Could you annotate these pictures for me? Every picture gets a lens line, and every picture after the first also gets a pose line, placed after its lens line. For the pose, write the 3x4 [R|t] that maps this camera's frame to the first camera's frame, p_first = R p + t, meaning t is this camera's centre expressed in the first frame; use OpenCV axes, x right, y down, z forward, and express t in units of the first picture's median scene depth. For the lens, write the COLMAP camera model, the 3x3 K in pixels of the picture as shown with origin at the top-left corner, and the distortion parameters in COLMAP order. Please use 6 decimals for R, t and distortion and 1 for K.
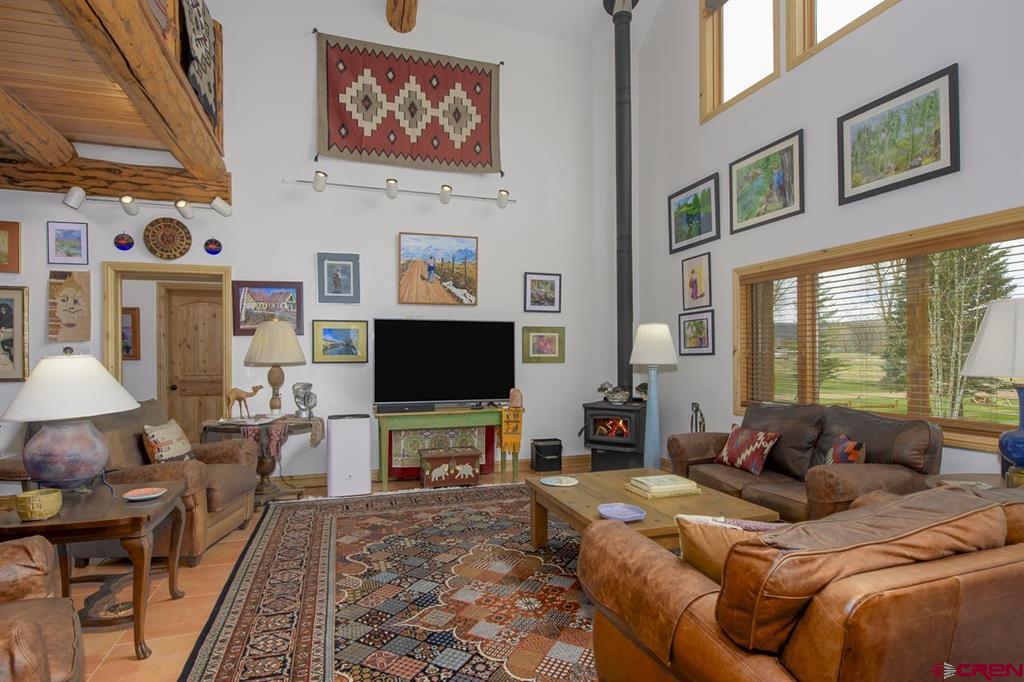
lens RADIAL K [[535.1, 0, 513.6], [0, 535.1, 356.0], [0, 0, 1]] dist [-0.002487, -0.002712]
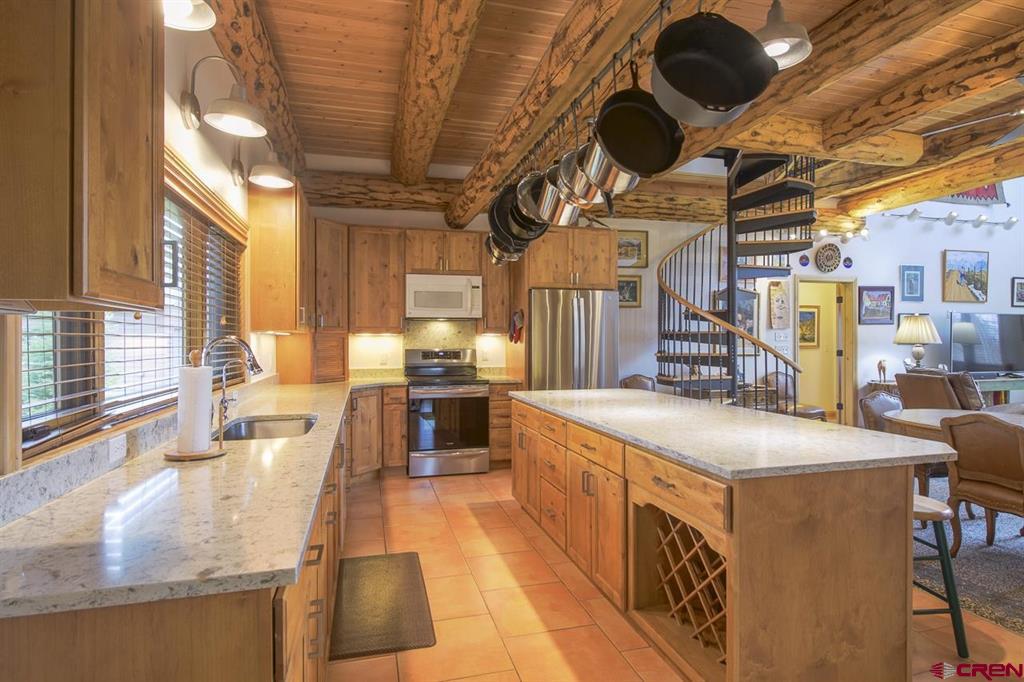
lens RADIAL K [[535.1, 0, 514.9], [0, 535.1, 339.3], [0, 0, 1]] dist [-0.002487, -0.002712]
pose [[0.998409, 0.000976, -0.056378, -2.060632], [-0.001420, 0.999968, -0.007823, 0.019285], [0.056369, 0.007890, 0.998379, -0.711205]]
